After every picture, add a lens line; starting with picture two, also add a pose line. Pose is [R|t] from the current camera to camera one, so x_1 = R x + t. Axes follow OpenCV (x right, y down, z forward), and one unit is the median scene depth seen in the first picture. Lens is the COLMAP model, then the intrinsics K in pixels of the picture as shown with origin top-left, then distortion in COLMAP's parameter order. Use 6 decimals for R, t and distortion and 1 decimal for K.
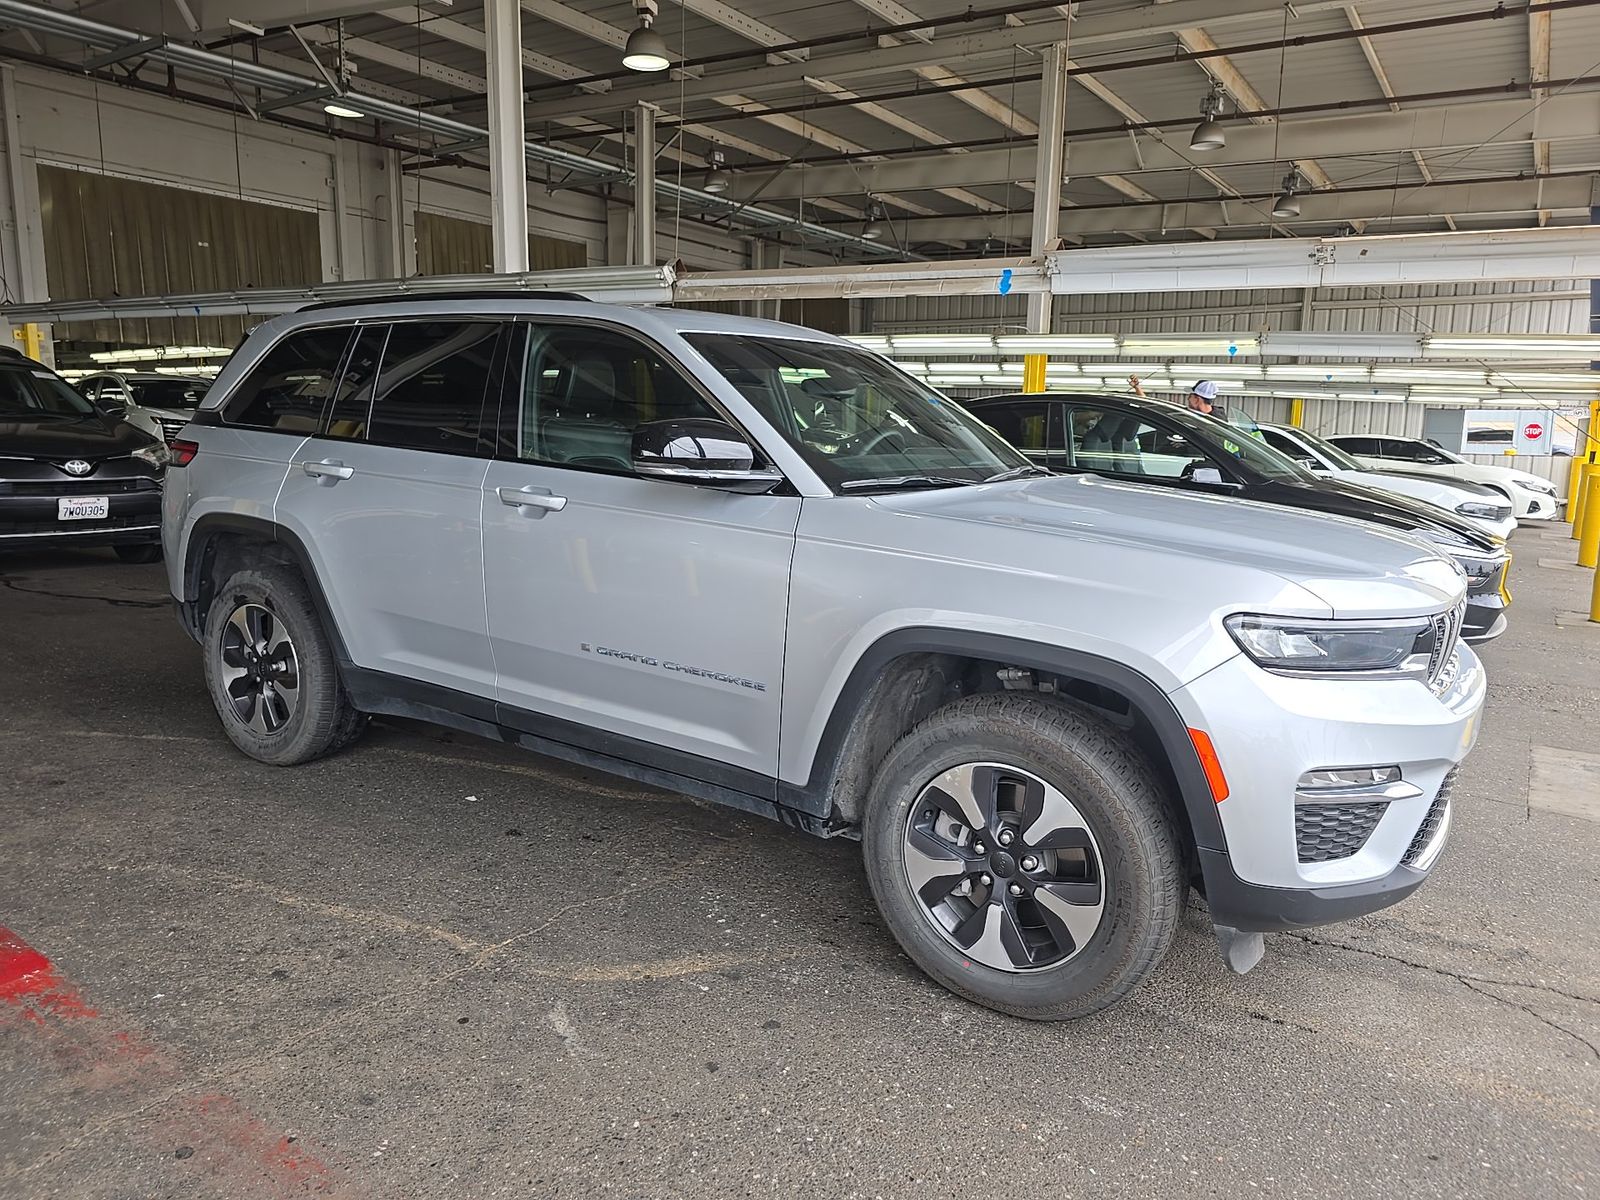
lens RADIAL K [[1083.0, 0, 796.6], [0, 1083.0, 603.1], [0, 0, 1]] dist [0.041950, -0.040116]
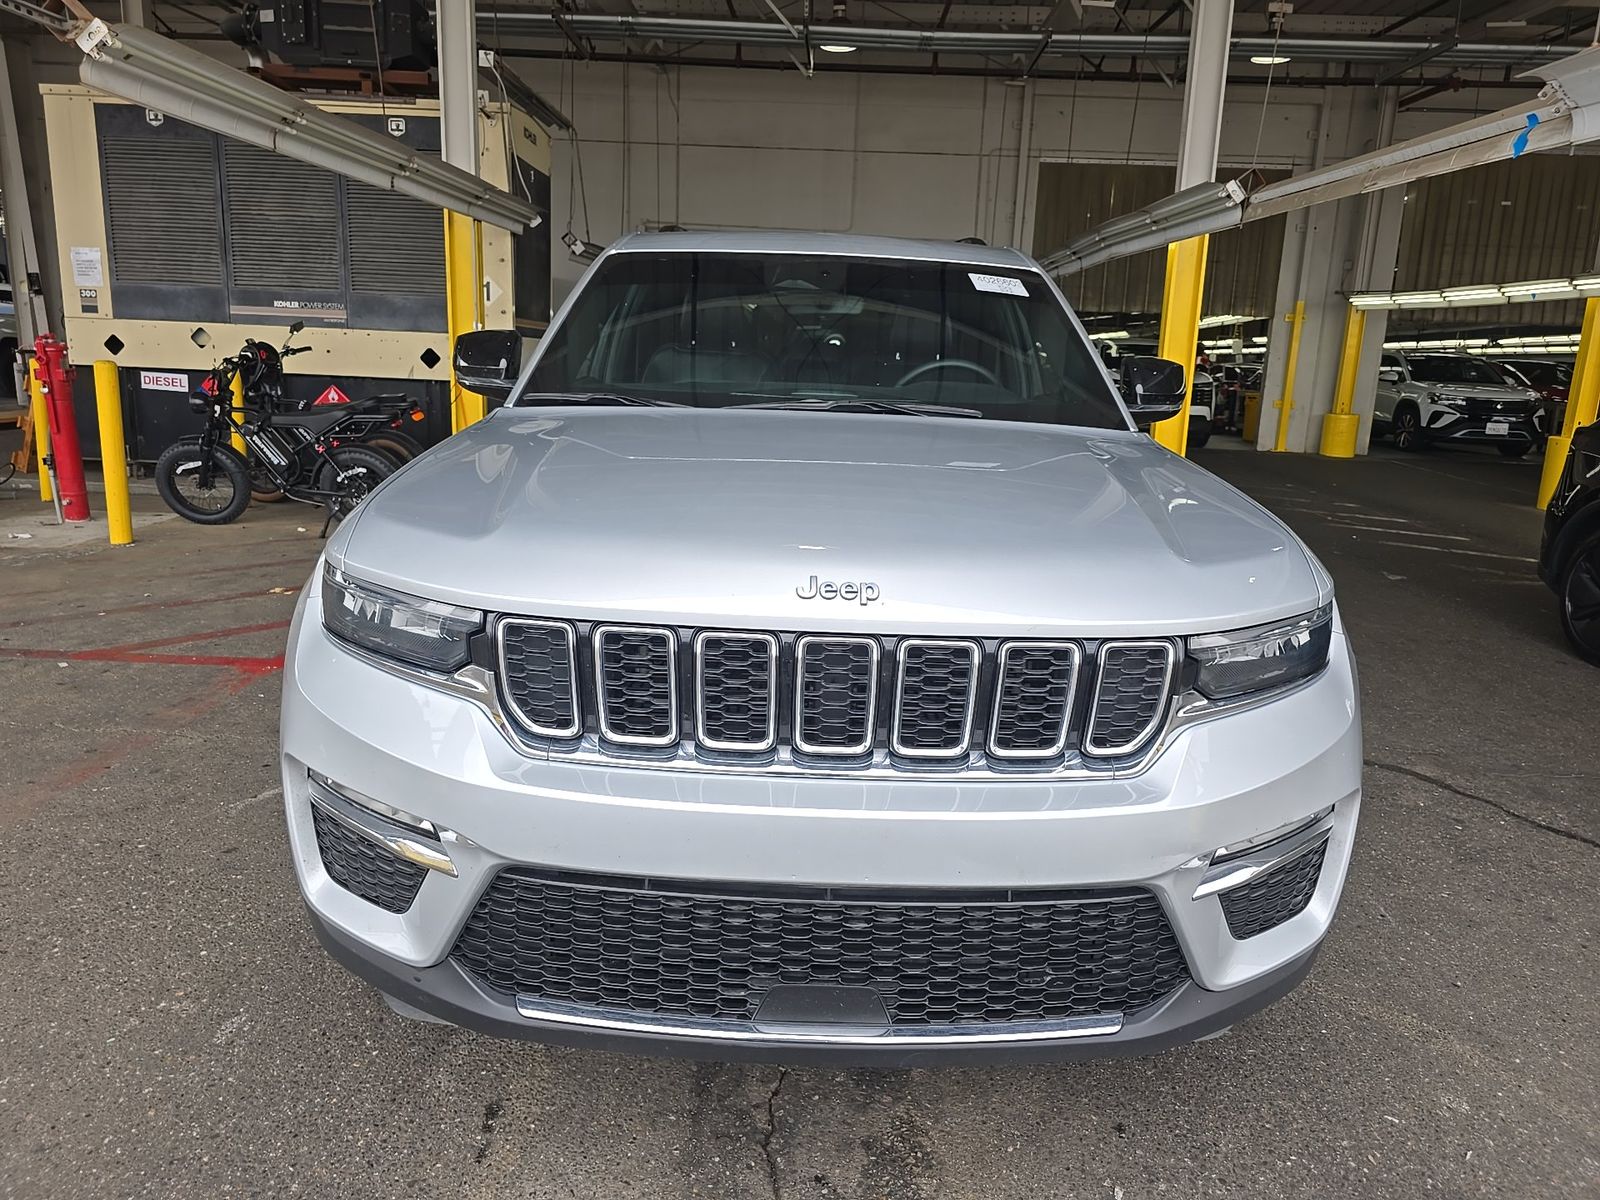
lens RADIAL K [[1083.0, 0, 805.9], [0, 1083.0, 594.3], [0, 0, 1]] dist [0.041950, -0.040116]
pose [[0.538503, 0.181460, -0.822853, 0.439899], [-0.169798, 0.979873, 0.104965, -0.034337], [0.825338, 0.083195, 0.558476, 0.293362]]
